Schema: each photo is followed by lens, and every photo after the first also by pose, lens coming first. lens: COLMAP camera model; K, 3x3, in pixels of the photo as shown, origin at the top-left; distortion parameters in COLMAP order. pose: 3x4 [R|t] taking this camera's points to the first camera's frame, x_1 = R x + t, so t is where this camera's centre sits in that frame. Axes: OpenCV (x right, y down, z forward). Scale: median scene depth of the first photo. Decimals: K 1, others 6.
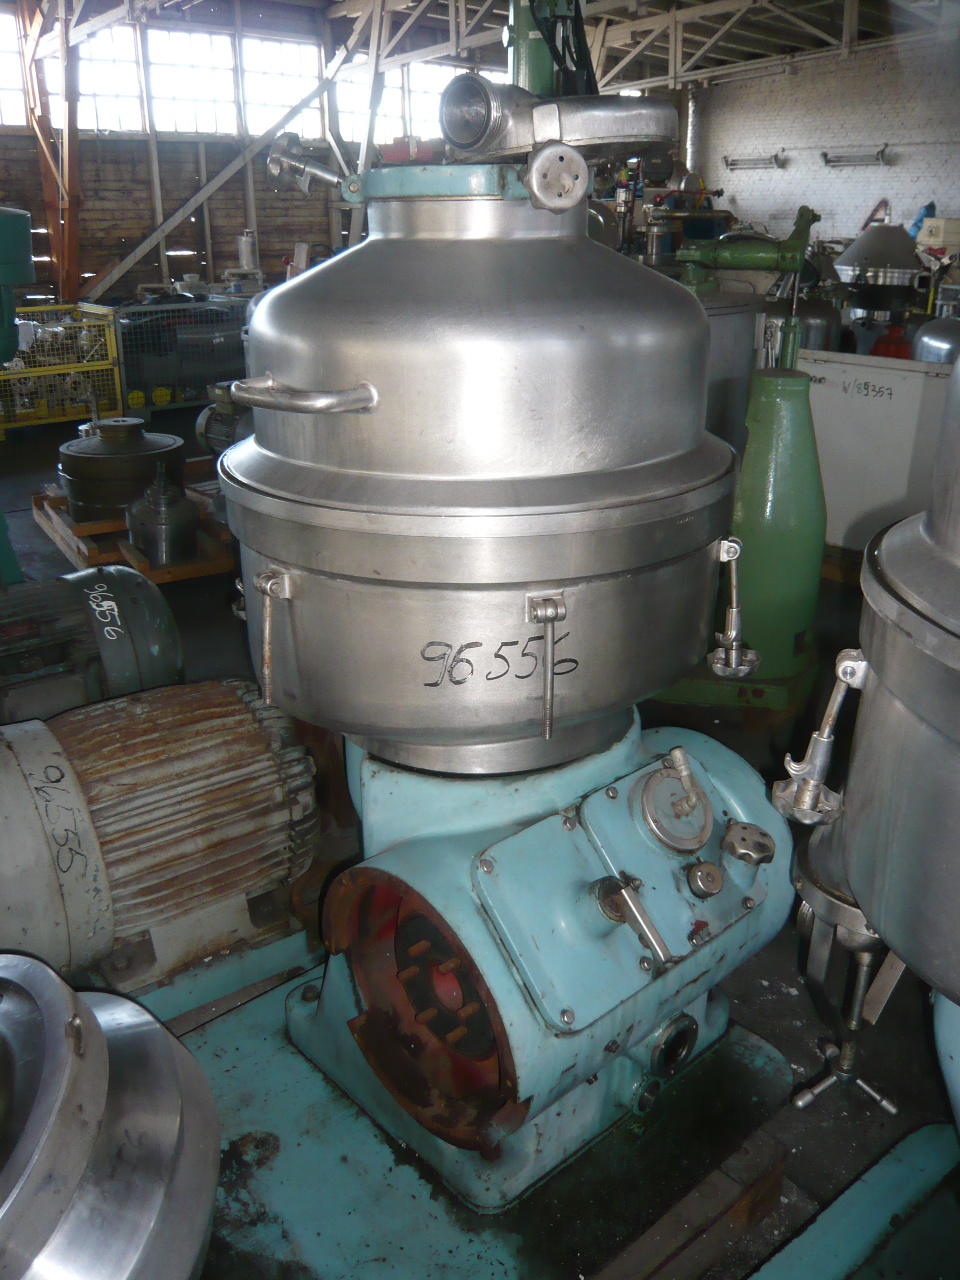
lens RADIAL K [[1093.7, 0, 480.0], [0, 1093.7, 640.0], [0, 0, 1]] dist [-0.090970, 0.026785]
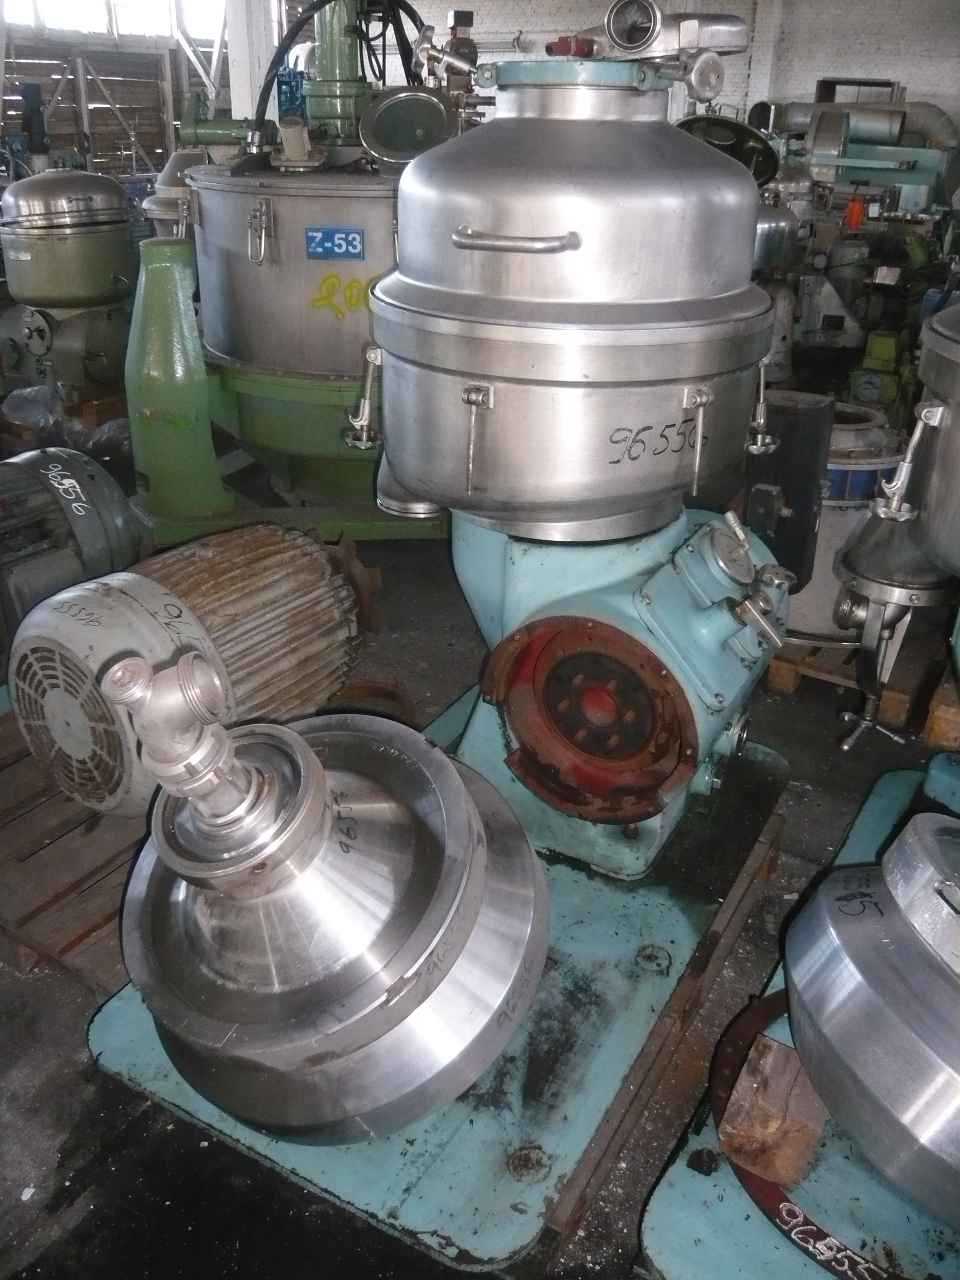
lens RADIAL K [[1093.7, 0, 480.0], [0, 1093.7, 640.0], [0, 0, 1]] dist [-0.090970, 0.026785]
pose [[0.945120, -0.129513, 0.299958, -0.411344], [0.101832, 0.989115, 0.106216, 0.063964], [-0.310450, -0.069842, 0.948021, -0.146254]]
